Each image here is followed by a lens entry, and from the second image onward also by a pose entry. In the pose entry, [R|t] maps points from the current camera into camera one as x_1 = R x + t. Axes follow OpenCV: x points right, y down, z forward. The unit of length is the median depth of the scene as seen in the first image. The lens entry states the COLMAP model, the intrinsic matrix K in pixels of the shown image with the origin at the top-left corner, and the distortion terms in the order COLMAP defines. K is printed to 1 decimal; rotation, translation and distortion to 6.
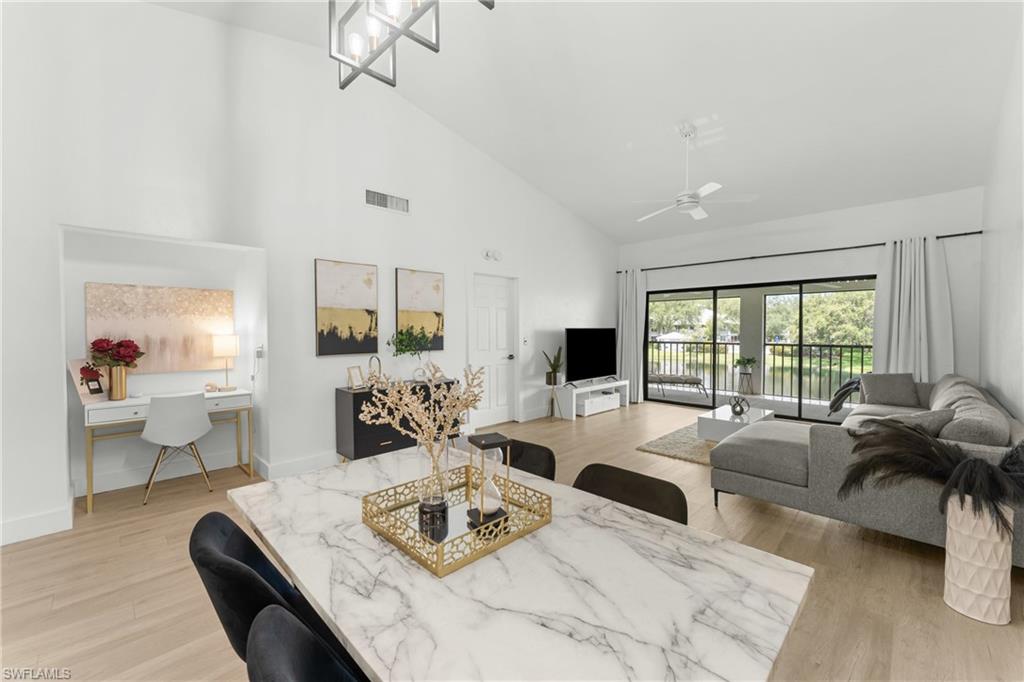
lens RADIAL K [[415.2, 0, 514.3], [0, 415.2, 336.8], [0, 0, 1]] dist [0.001259, 0.000083]
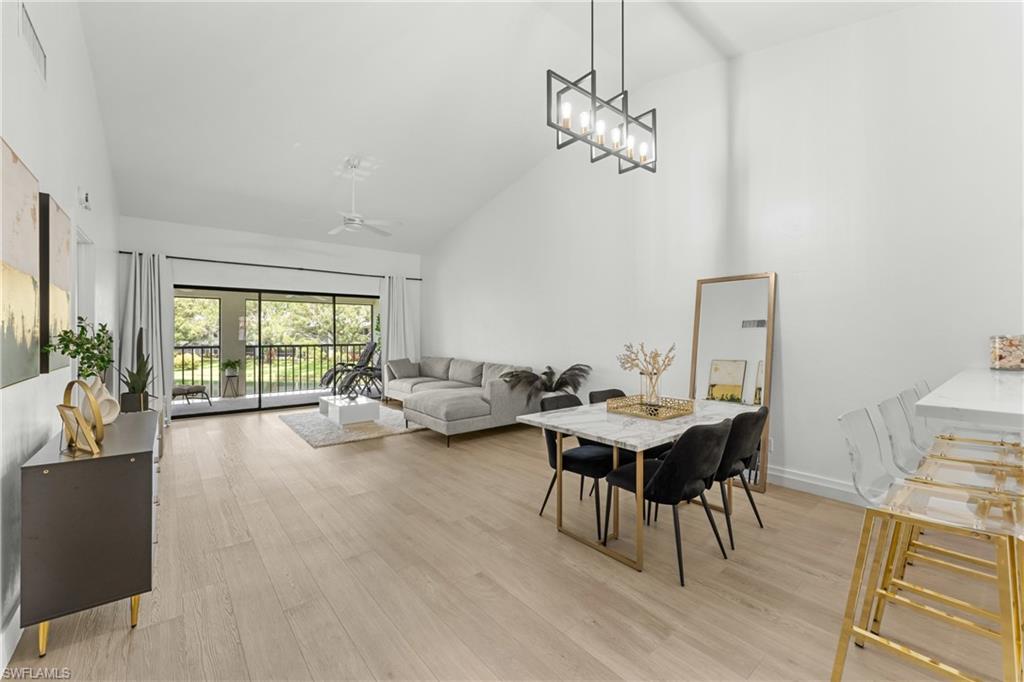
lens RADIAL K [[415.2, 0, 514.3], [0, 415.2, 336.8], [0, 0, 1]] dist [0.001259, 0.000083]
pose [[0.091789, -0.006937, 0.995754, -0.445136], [0.019221, 0.999802, 0.005194, 0.002075], [-0.995593, 0.018663, 0.091904, 0.268774]]
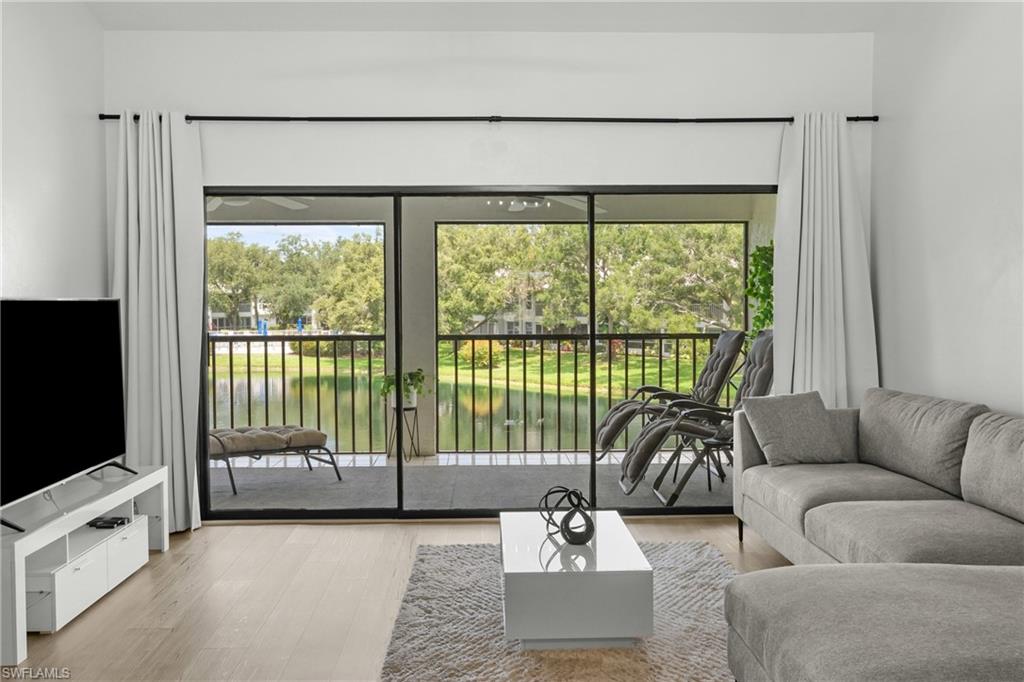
lens RADIAL K [[916.7, 0, 512.0], [0, 916.7, 341.0], [0, 0, 1]] dist [0.001566, -0.014102]
pose [[0.686609, -0.034219, 0.726221, -0.043313], [0.018615, 0.999392, 0.029491, -0.005477], [-0.726788, -0.006730, 0.686828, 0.339022]]
